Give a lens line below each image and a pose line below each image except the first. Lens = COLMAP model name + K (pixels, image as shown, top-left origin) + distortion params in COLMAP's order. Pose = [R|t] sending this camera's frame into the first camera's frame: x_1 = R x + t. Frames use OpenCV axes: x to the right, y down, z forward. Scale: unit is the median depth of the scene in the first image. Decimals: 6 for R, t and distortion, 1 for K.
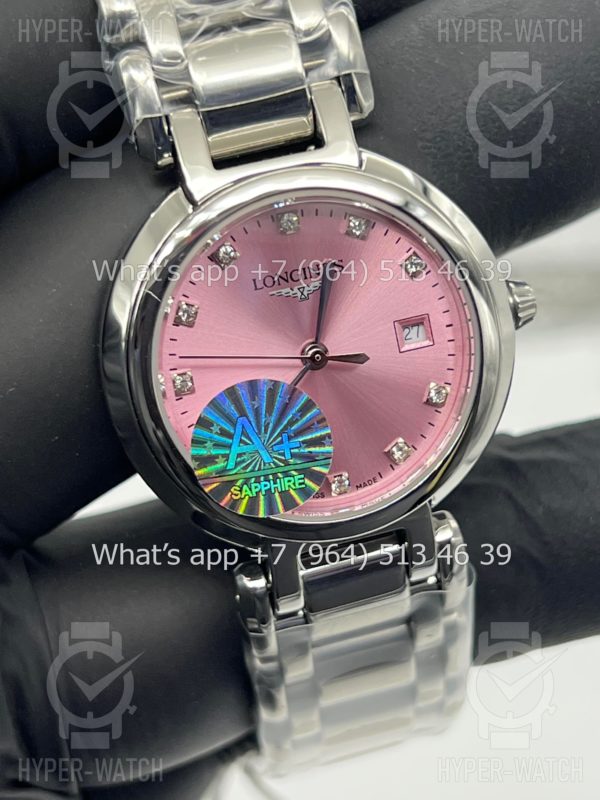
lens RADIAL K [[1814.2, 0, 301.3], [0, 1814.2, 402.9], [0, 0, 1]] dist [0.337303, 0.000000]
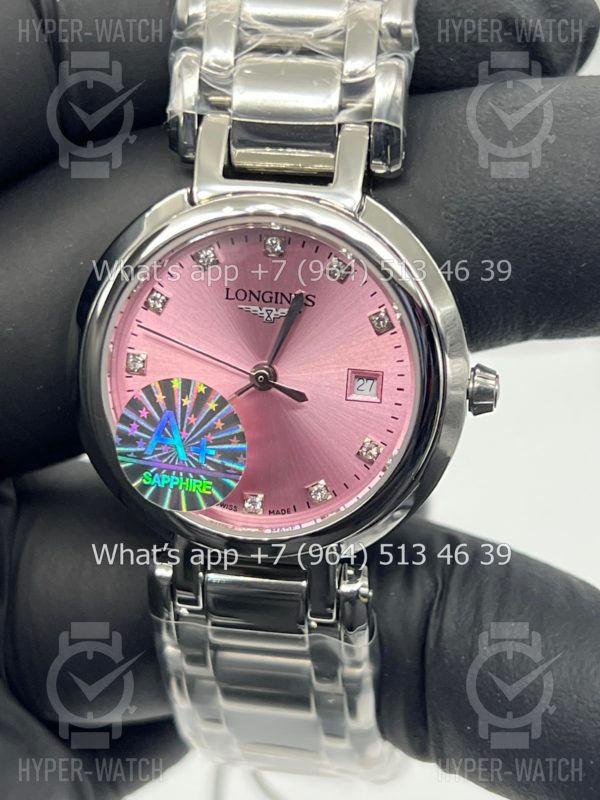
lens RADIAL K [[1814.2, 0, 294.9], [0, 1814.2, 400.1], [0, 0, 1]] dist [0.337303, 0.000000]
pose [[0.909866, 0.305923, -0.280276, 0.317527], [-0.305278, 0.951098, 0.047099, -0.067652], [0.280979, 0.042709, 0.958763, 0.017593]]
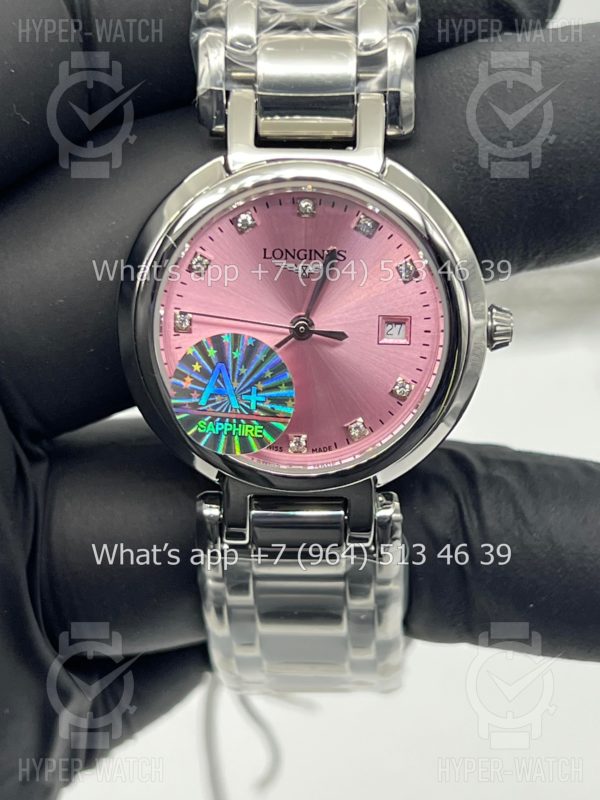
lens RADIAL K [[1814.2, 0, 300.8], [0, 1814.2, 392.2], [0, 0, 1]] dist [0.337303, 0.000000]
pose [[0.954772, 0.252244, -0.157427, 0.195340], [-0.249519, 0.967656, 0.037170, -0.028965], [0.161711, 0.003792, 0.986831, -0.115374]]
